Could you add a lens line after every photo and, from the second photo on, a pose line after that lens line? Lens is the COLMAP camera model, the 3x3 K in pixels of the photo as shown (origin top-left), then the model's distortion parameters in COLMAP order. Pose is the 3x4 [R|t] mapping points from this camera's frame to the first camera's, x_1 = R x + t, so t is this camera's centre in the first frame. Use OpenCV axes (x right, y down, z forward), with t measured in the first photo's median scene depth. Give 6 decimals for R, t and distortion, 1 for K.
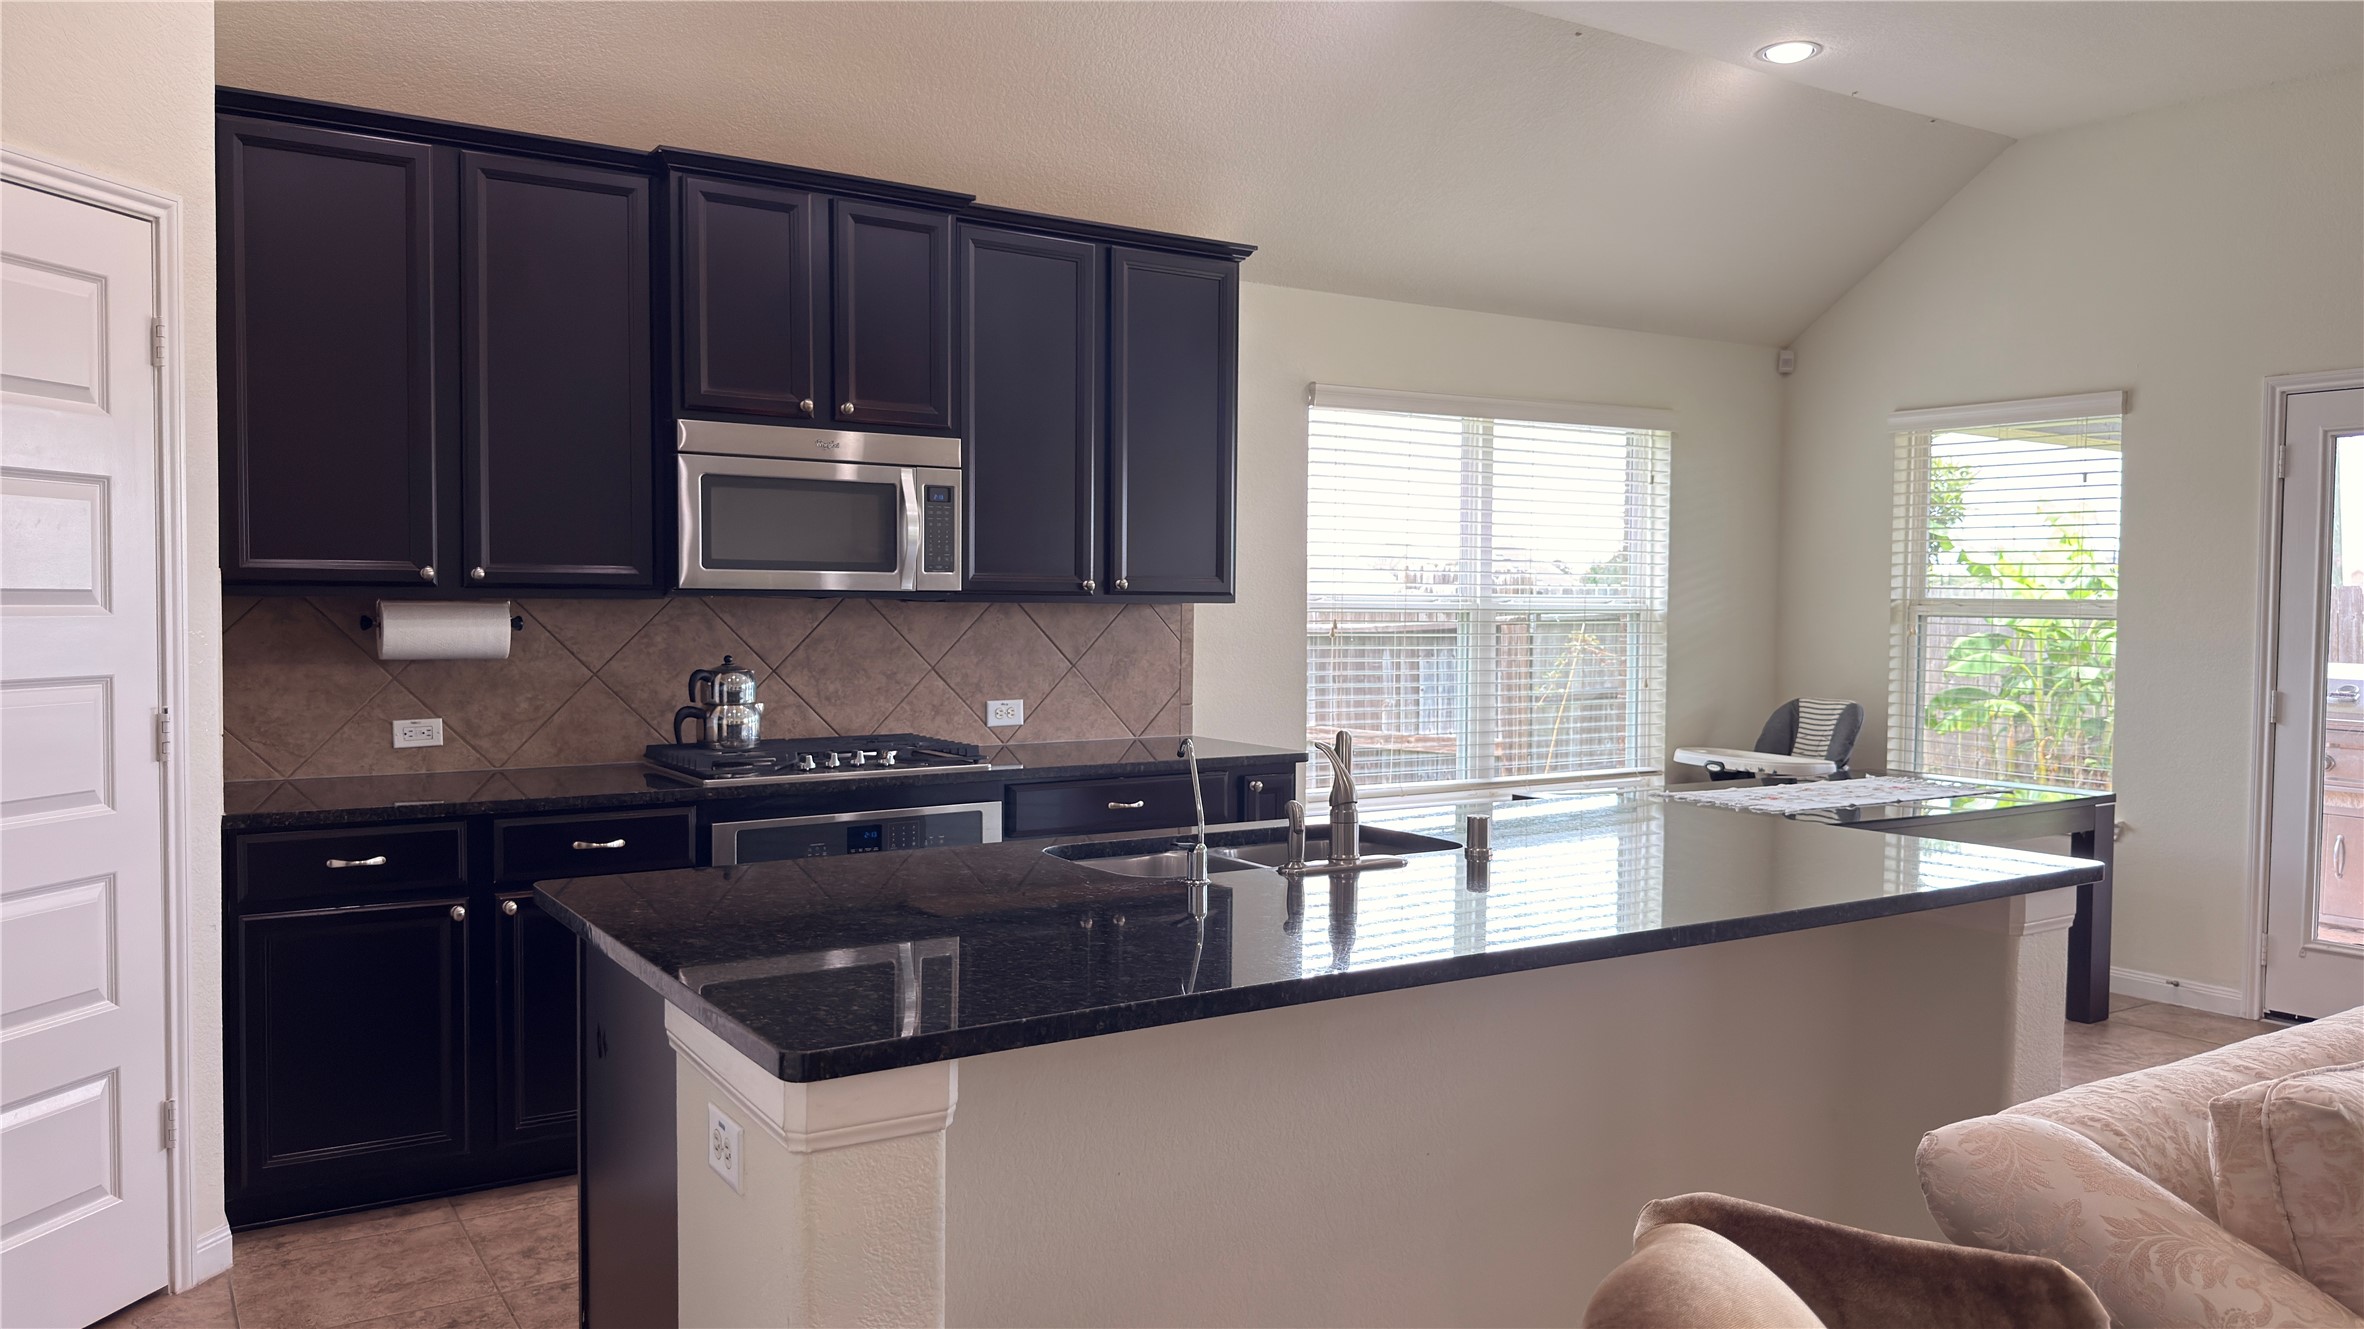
lens RADIAL K [[1683.1, 0, 1203.6], [0, 1683.1, 672.6], [0, 0, 1]] dist [0.053473, -0.061871]
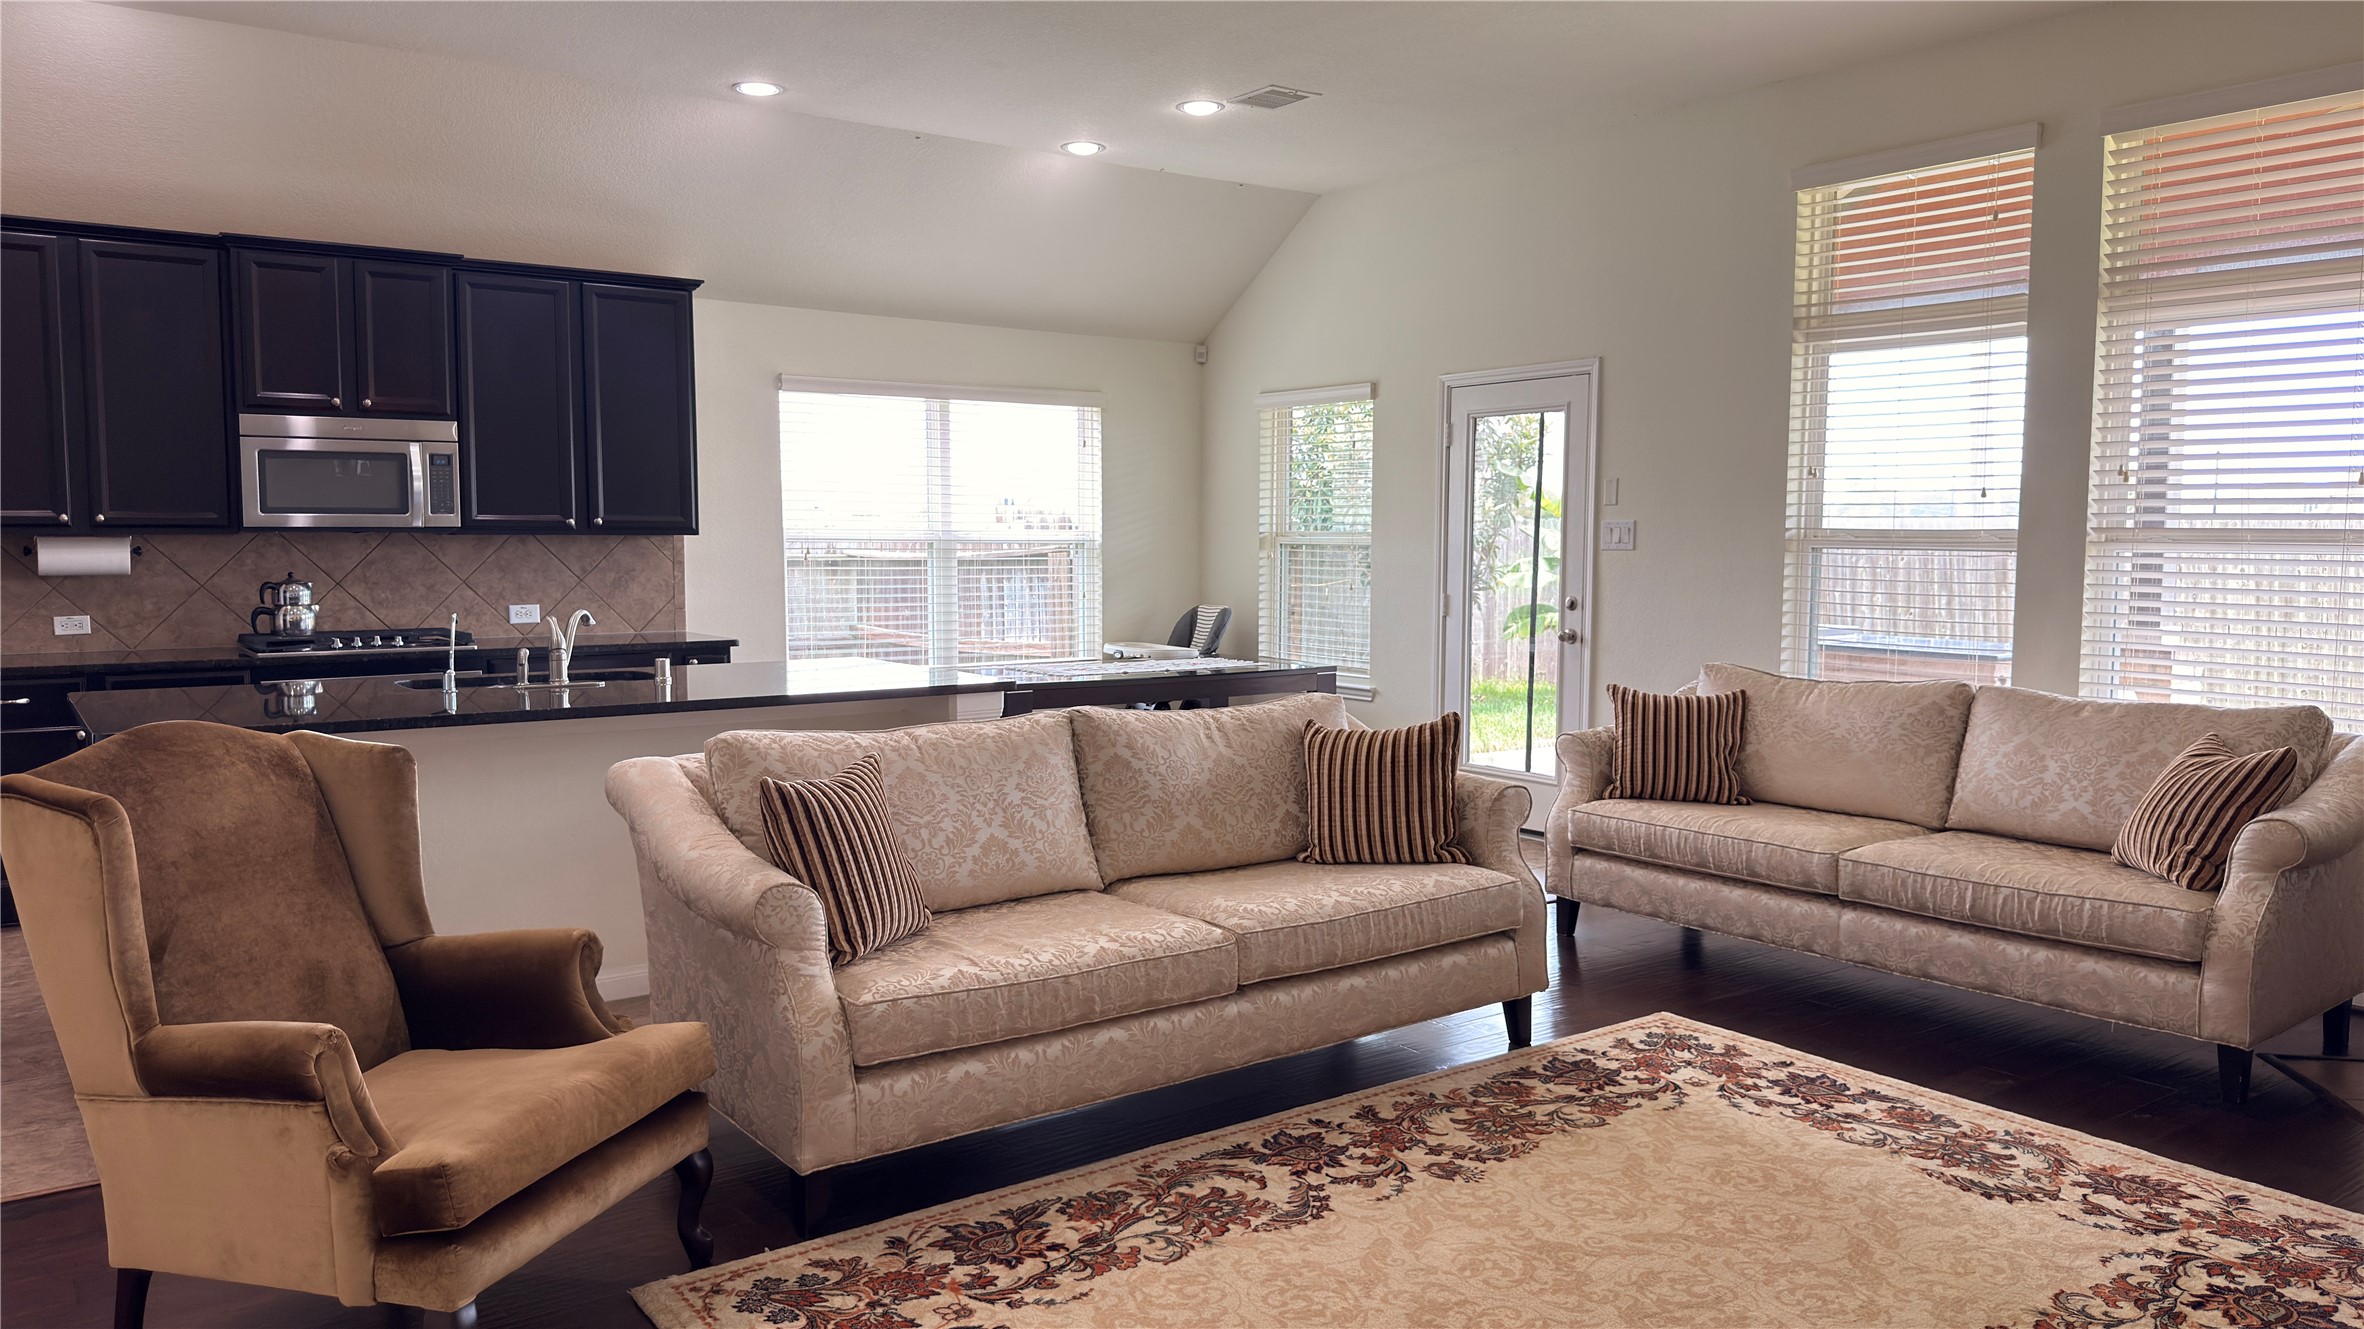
lens RADIAL K [[1683.1, 0, 1192.8], [0, 1683.1, 657.8], [0, 0, 1]] dist [0.053473, -0.061871]
pose [[0.998586, -0.008229, 0.052510, 0.398394], [0.006596, 0.999491, 0.031202, 0.021937], [-0.052740, -0.030811, 0.998133, -0.488064]]
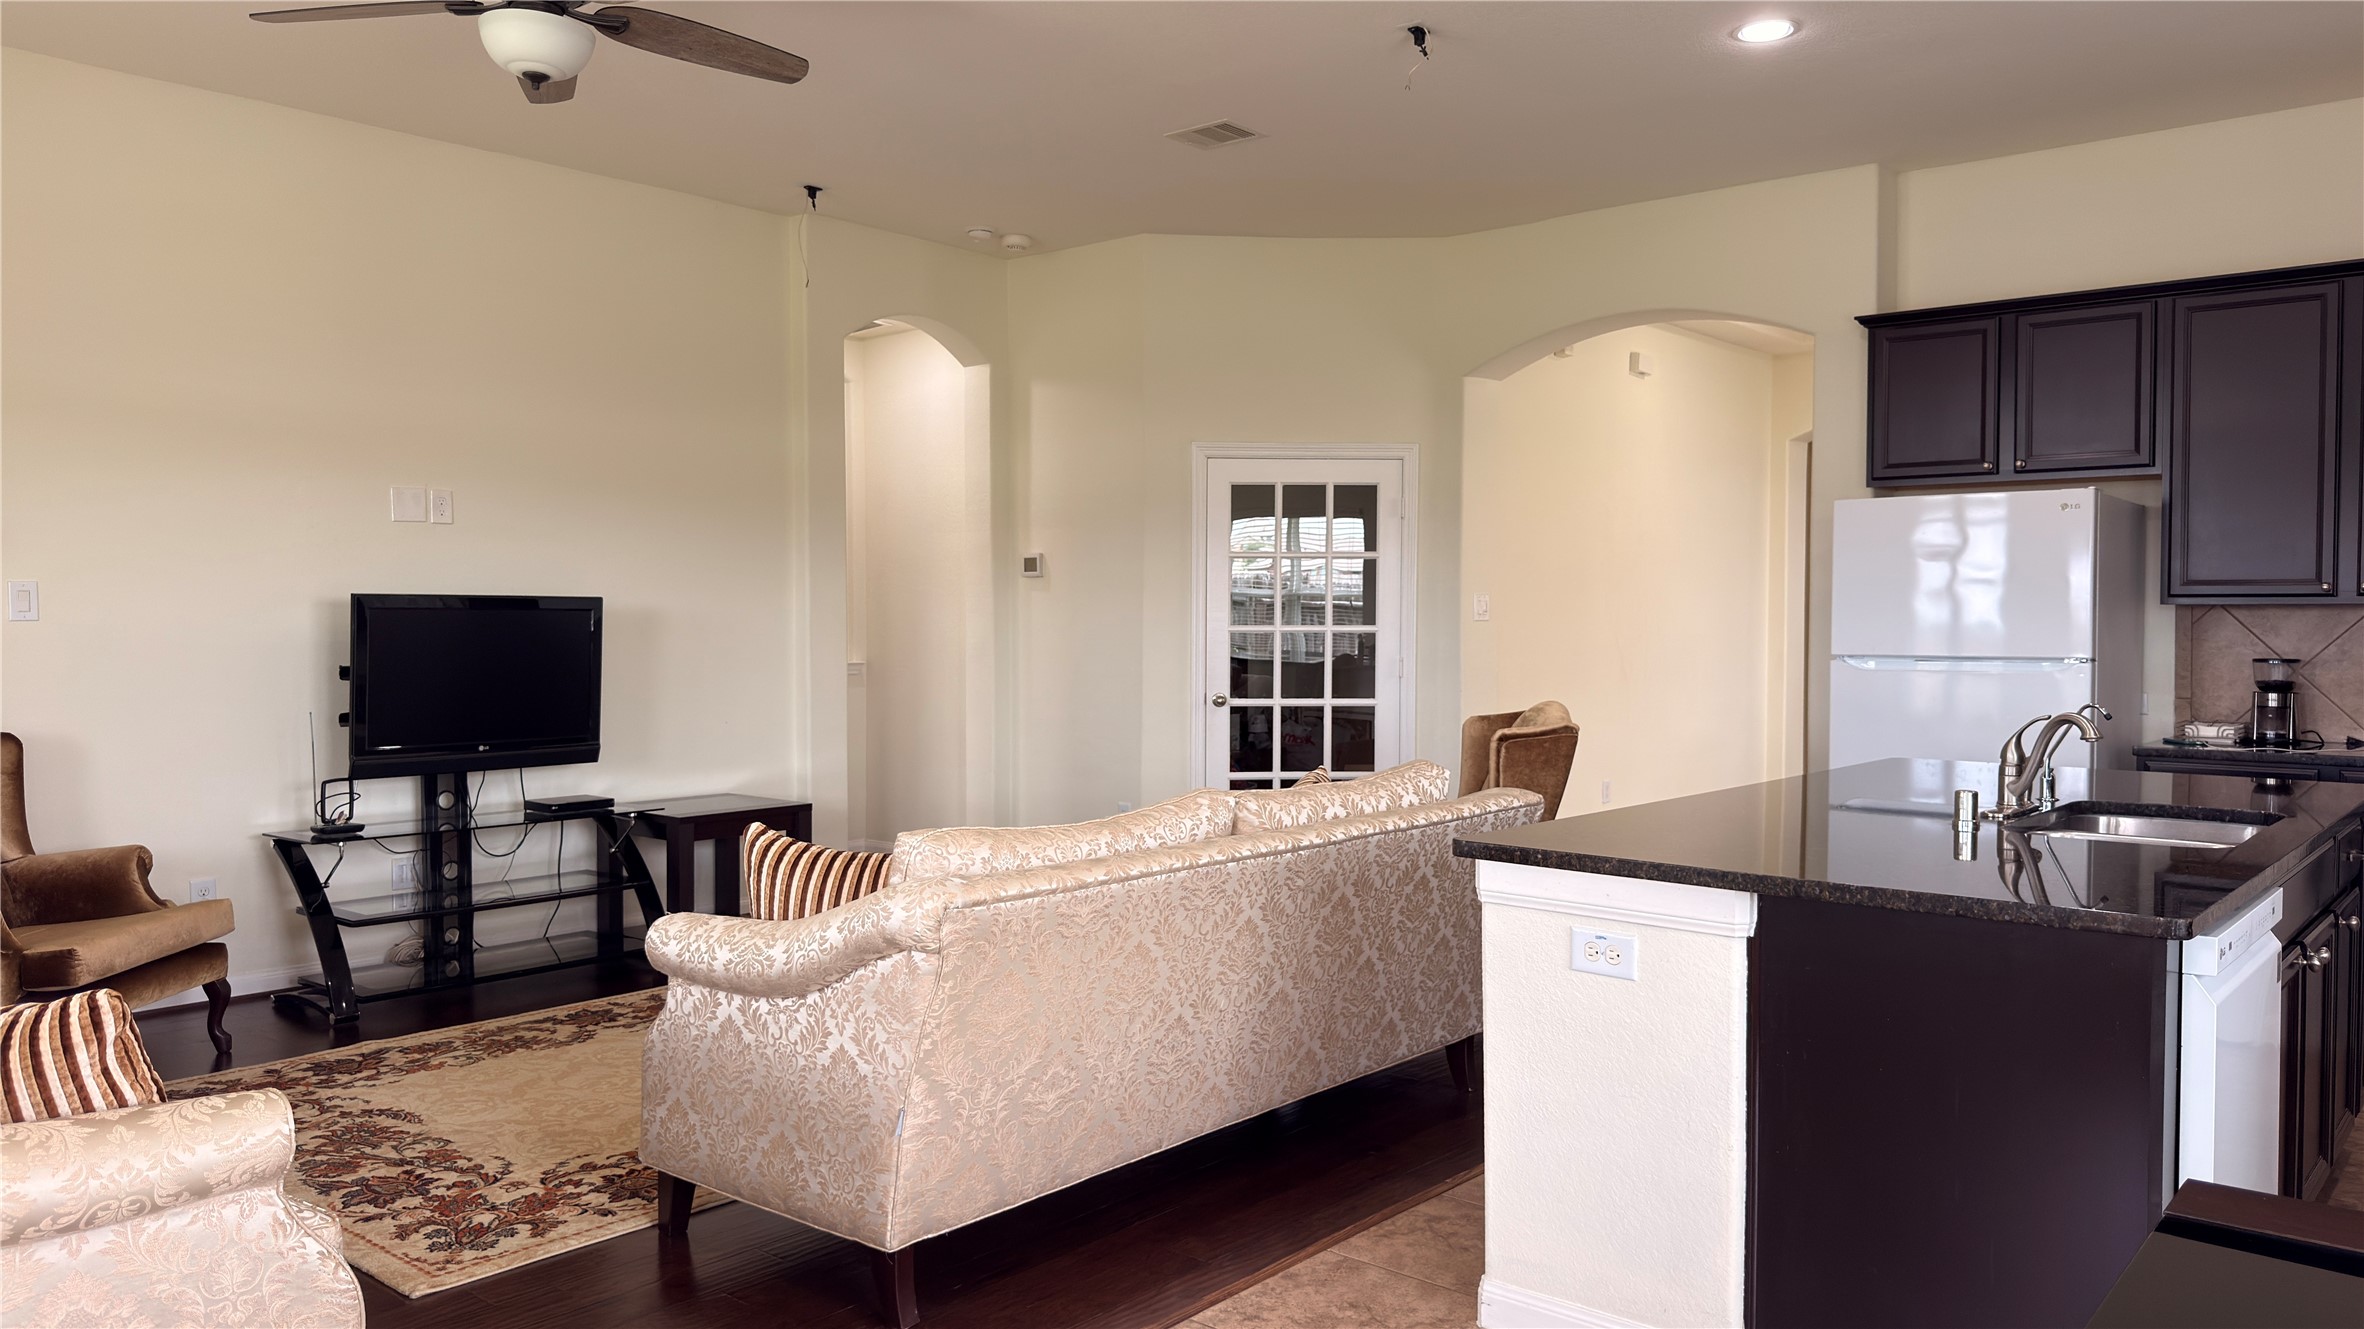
lens RADIAL K [[1683.1, 0, 1165.3], [0, 1683.1, 667.0], [0, 0, 1]] dist [0.053473, -0.061871]
pose [[-0.966794, -0.002257, -0.255547, 0.624545], [-0.022775, 0.996743, 0.077360, -0.048890], [0.254540, 0.080611, -0.963697, 1.311160]]
